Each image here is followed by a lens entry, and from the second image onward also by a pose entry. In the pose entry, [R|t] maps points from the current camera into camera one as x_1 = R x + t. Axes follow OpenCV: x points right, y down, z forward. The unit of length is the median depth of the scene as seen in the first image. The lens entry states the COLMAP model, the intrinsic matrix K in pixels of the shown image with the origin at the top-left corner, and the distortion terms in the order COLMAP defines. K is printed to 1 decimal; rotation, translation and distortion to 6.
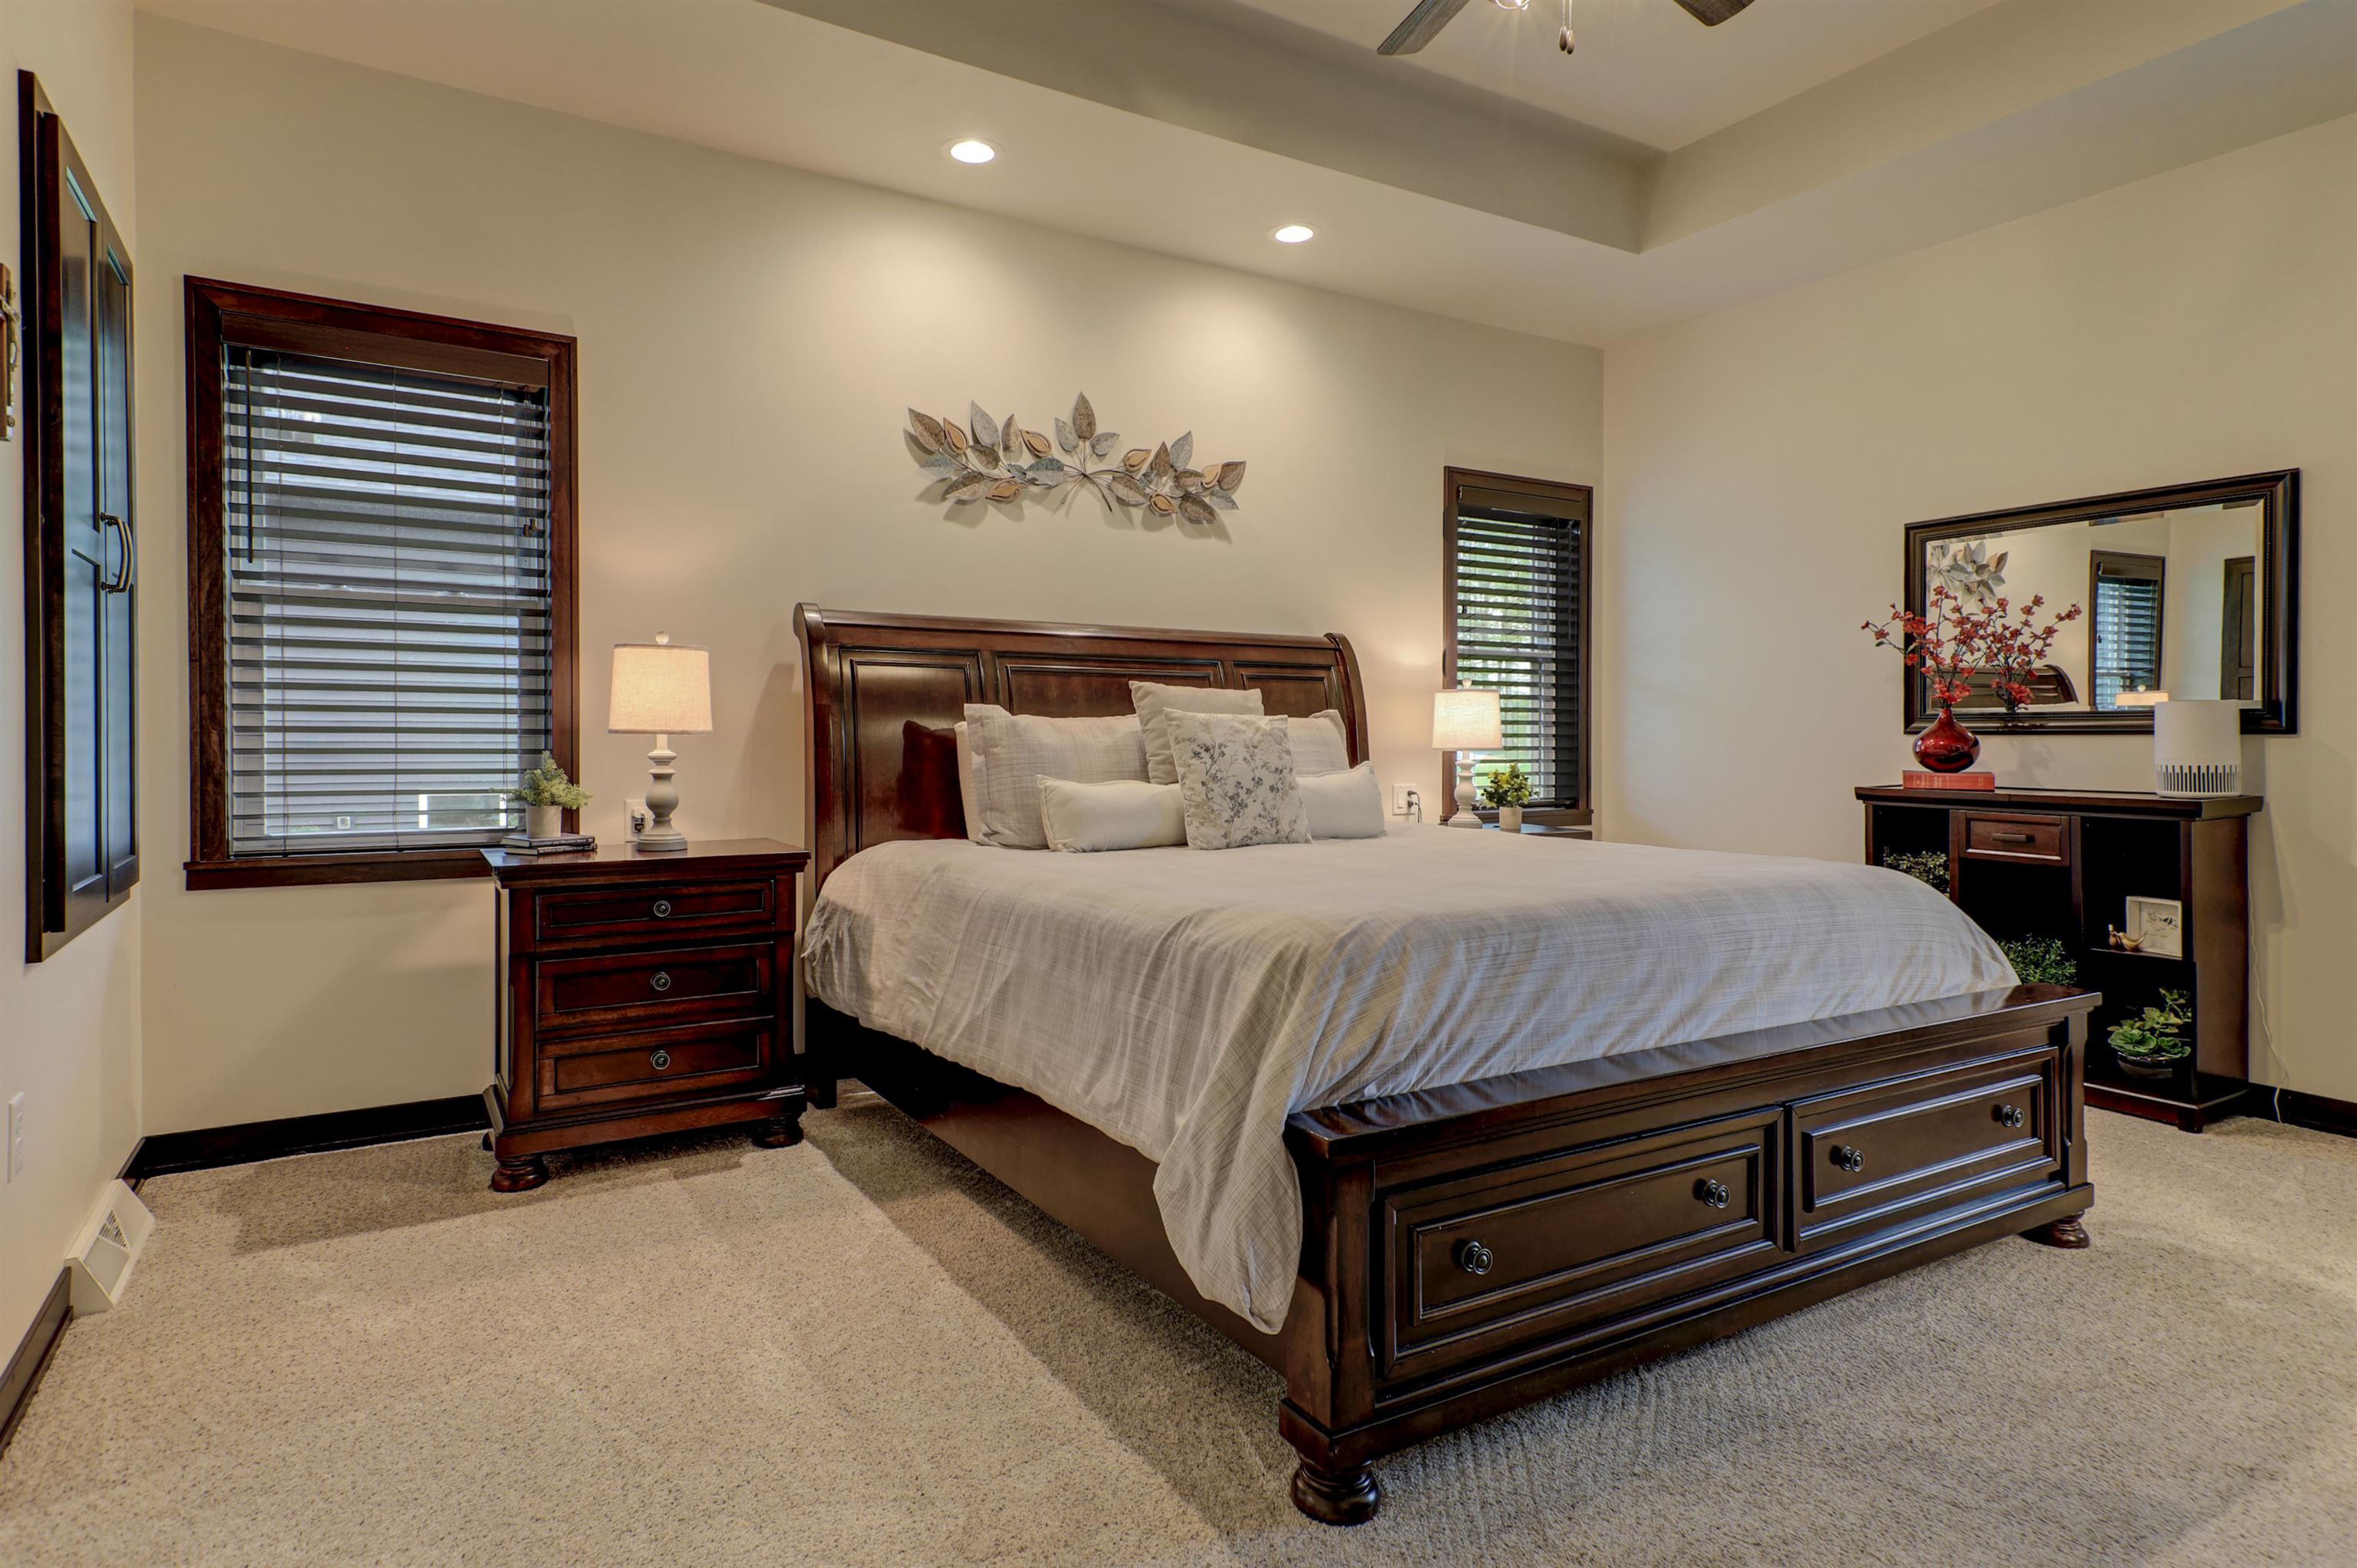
lens RADIAL K [[1277.1, 0, 1178.5], [0, 1277.1, 784.0], [0, 0, 1]] dist [-0.001203, -0.000003]
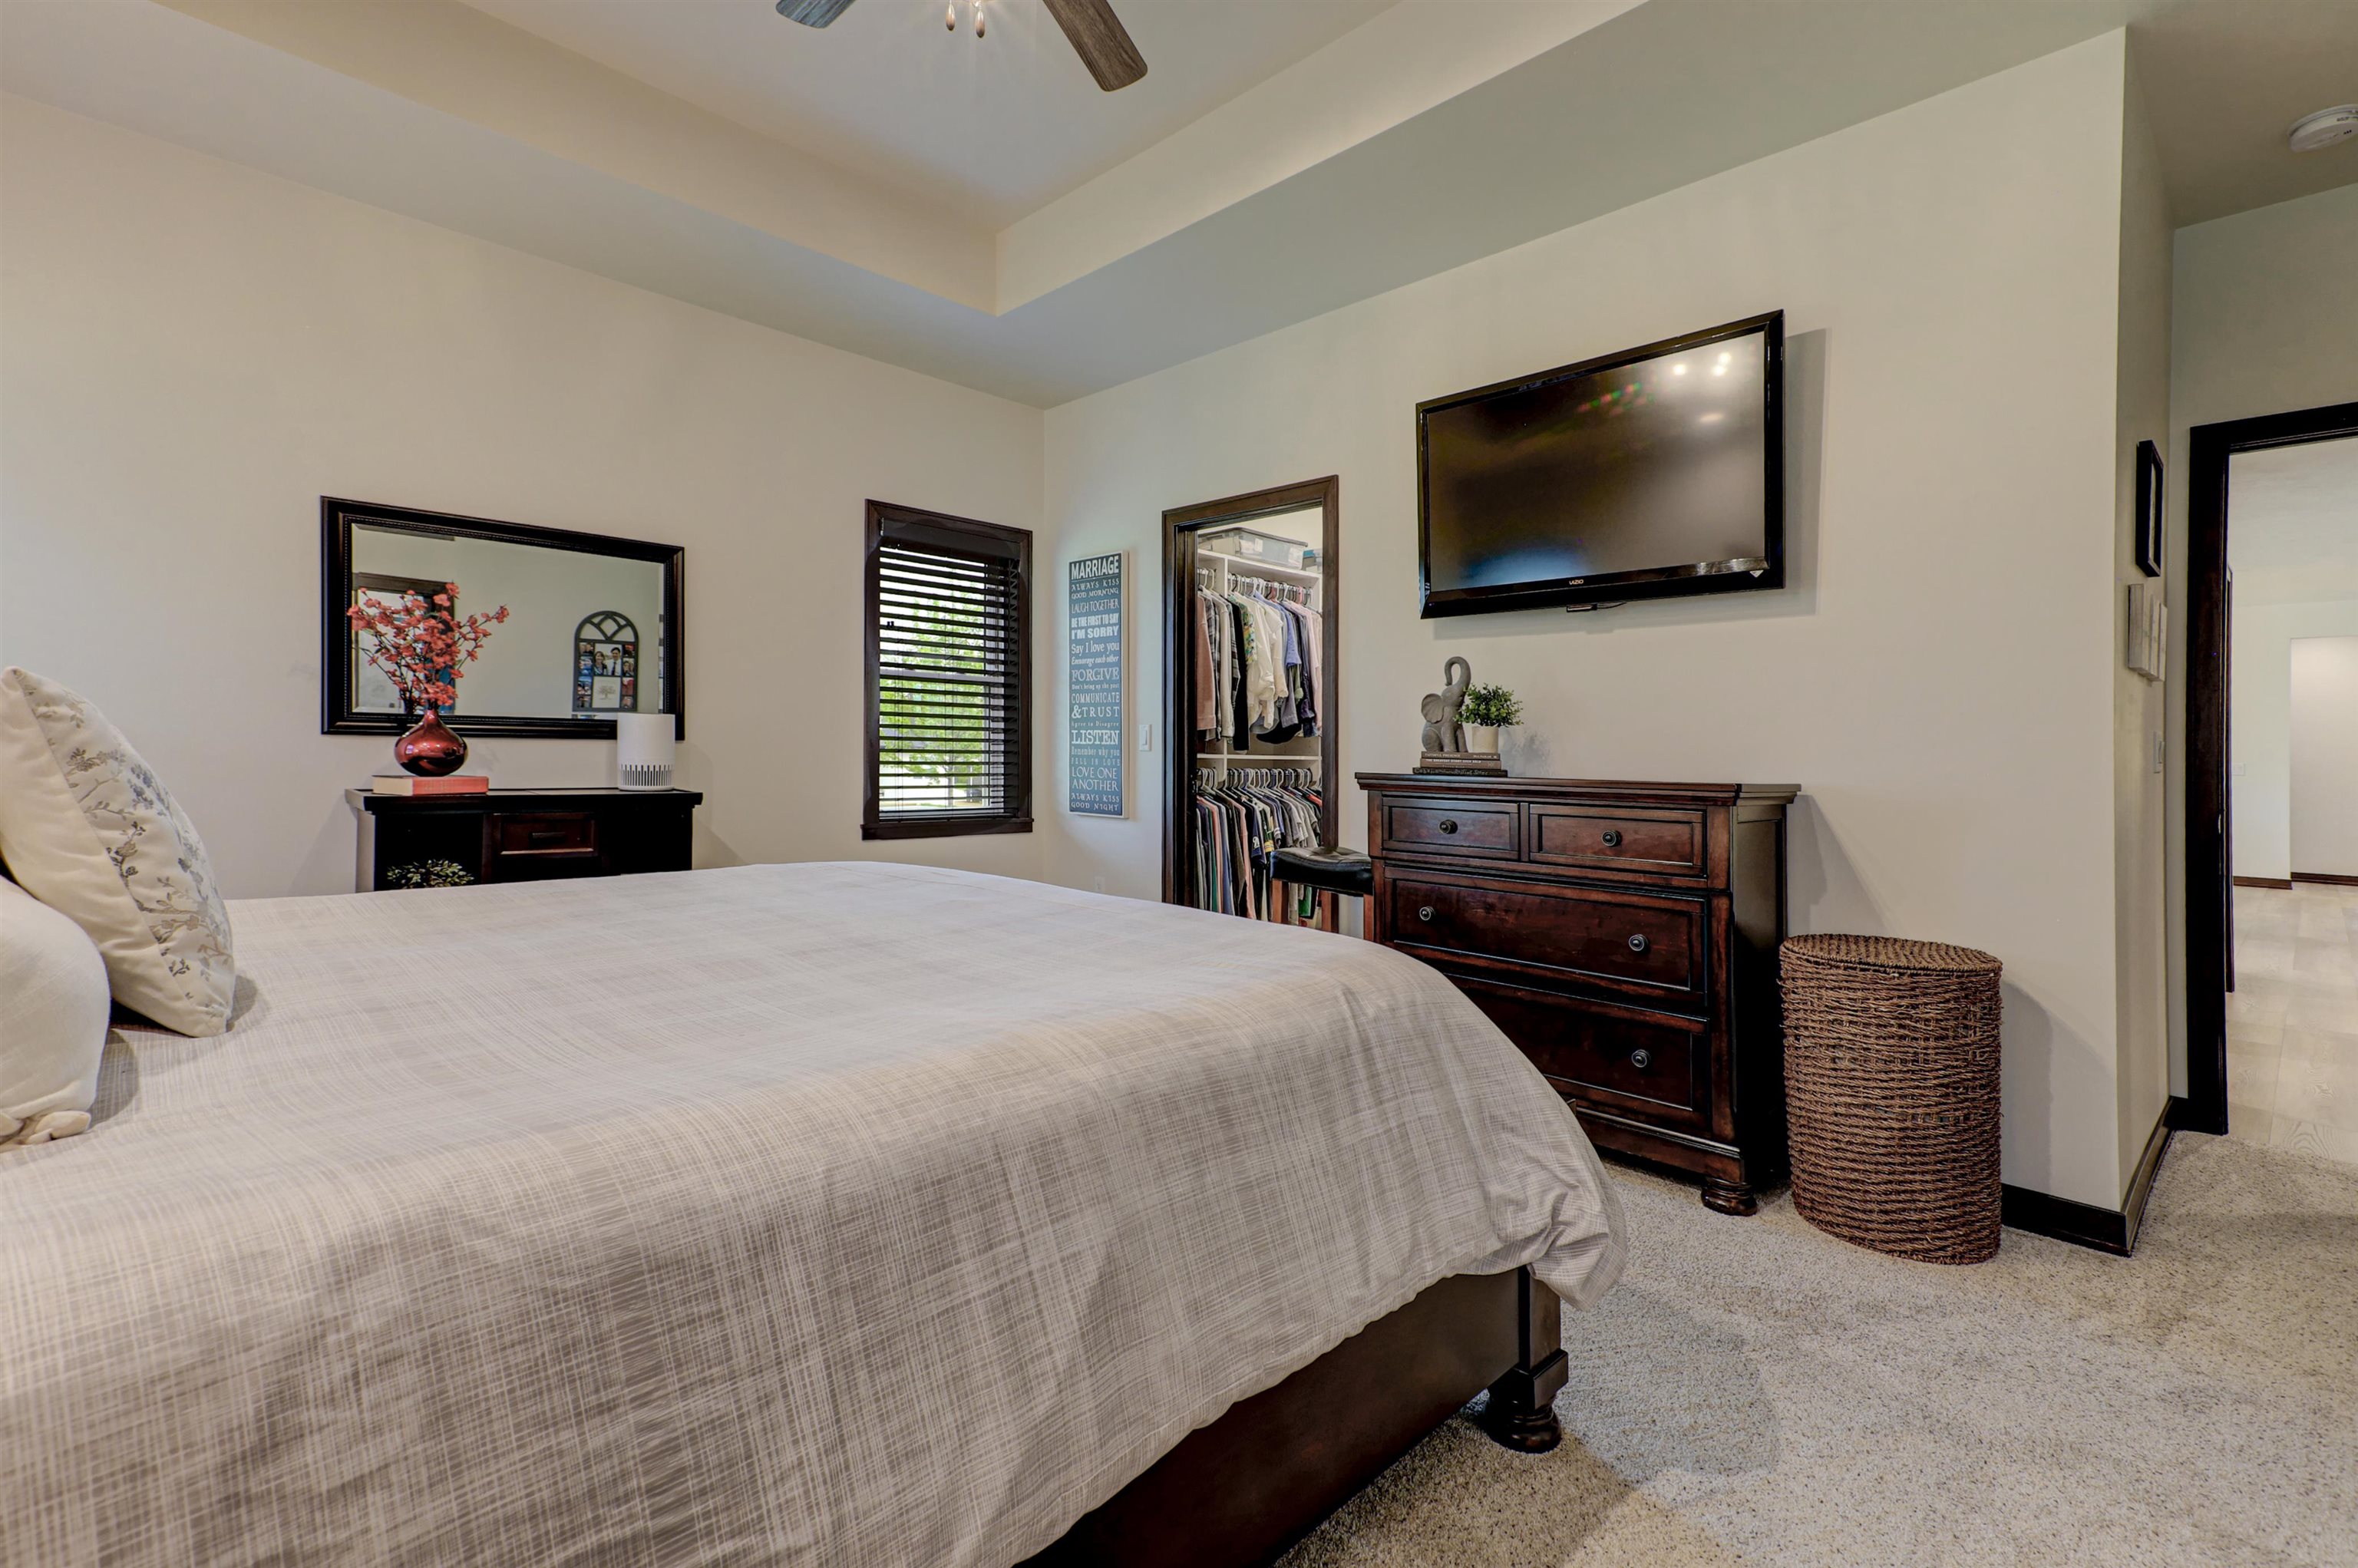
lens RADIAL K [[1102.3, 0, 1181.8], [0, 1102.3, 723.2], [0, 0, 1]] dist [0.069082, 0.000087]
pose [[-0.217826, 0.008838, 0.975948, -0.528602], [0.008518, 0.999938, -0.007154, -0.058255], [-0.975951, 0.006755, -0.217887, 0.958649]]
